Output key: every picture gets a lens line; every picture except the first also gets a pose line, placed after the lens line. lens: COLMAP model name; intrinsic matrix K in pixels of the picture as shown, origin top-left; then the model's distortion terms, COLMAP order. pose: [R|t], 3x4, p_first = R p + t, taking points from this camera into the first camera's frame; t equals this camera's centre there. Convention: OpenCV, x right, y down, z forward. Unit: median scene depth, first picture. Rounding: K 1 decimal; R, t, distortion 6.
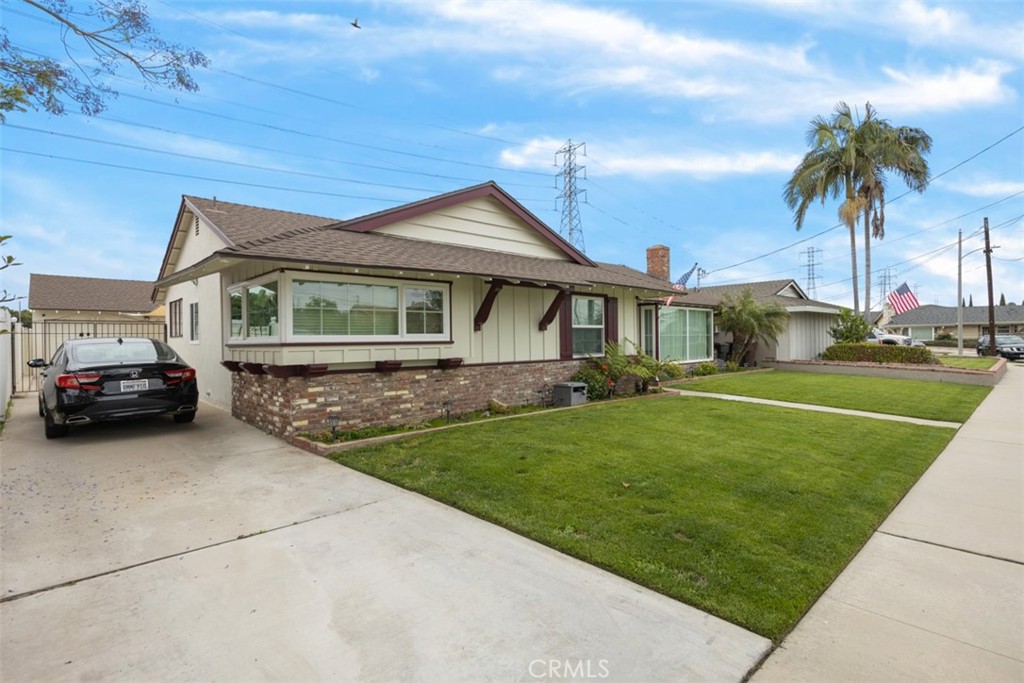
lens RADIAL K [[484.6, 0, 512.0], [0, 484.6, 341.5], [0, 0, 1]] dist [0.000039, 0.000105]
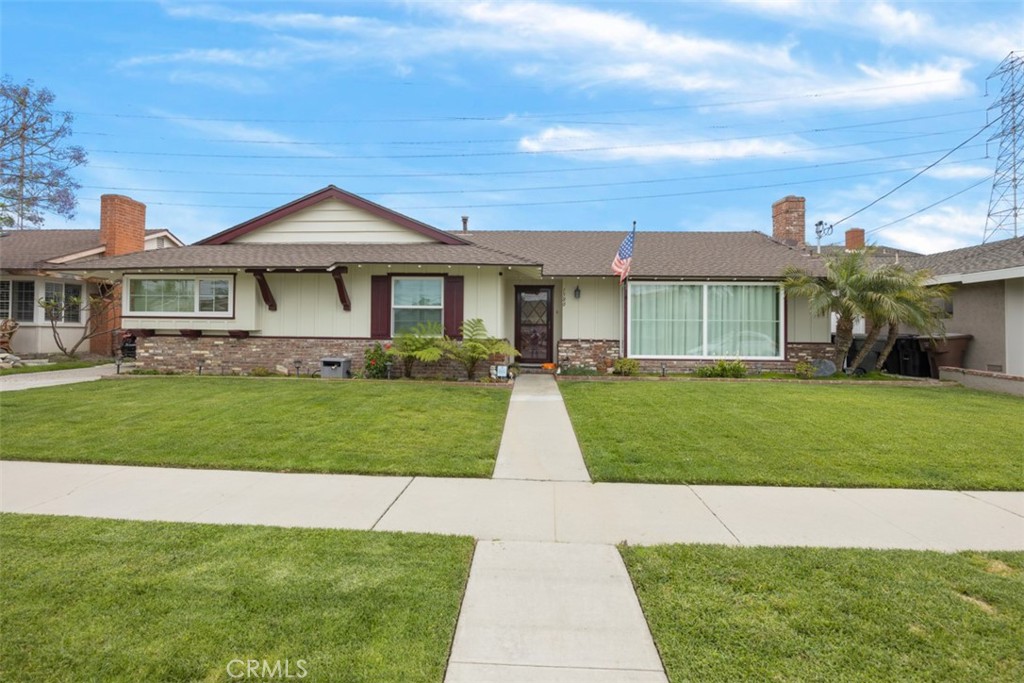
lens RADIAL K [[484.0, 0, 517.6], [0, 484.0, 331.9], [0, 0, 1]] dist [0.000881, 0.000010]
pose [[0.696389, 0.016934, -0.717465, 1.378090], [-0.024724, 0.999694, -0.000402, 0.020688], [0.717239, 0.018019, 0.696594, 0.621579]]
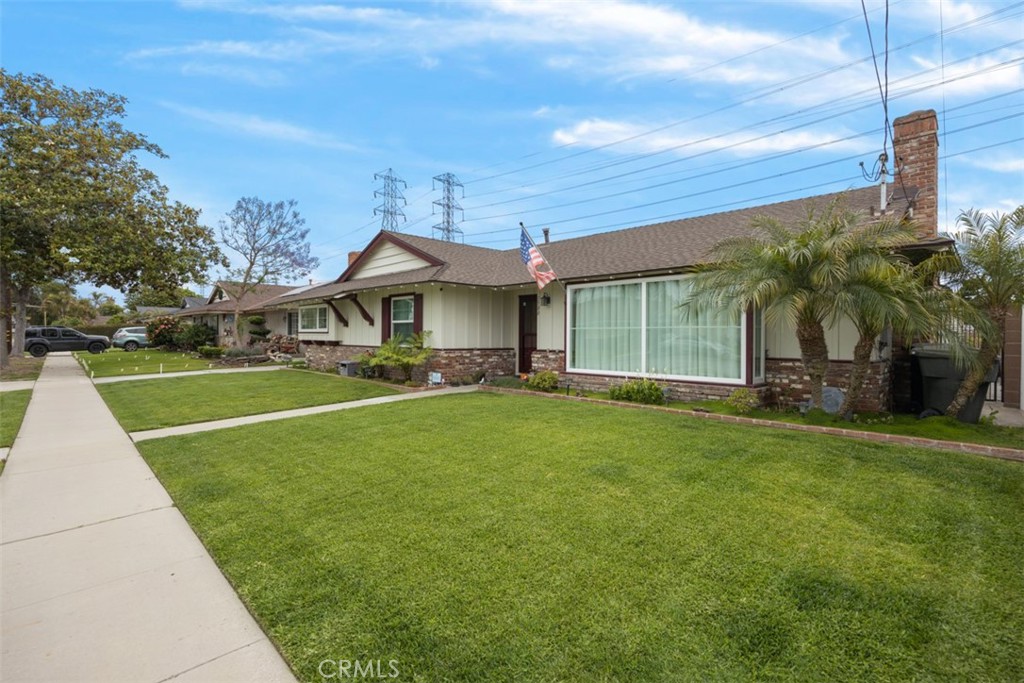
lens RADIAL K [[484.6, 0, 512.0], [0, 484.6, 341.5], [0, 0, 1]] dist [0.000039, 0.000105]
pose [[0.012182, 0.019416, -0.999737, 1.861781], [-0.016594, 0.999678, 0.019213, -0.012406], [0.999788, 0.016356, 0.012500, 1.716458]]
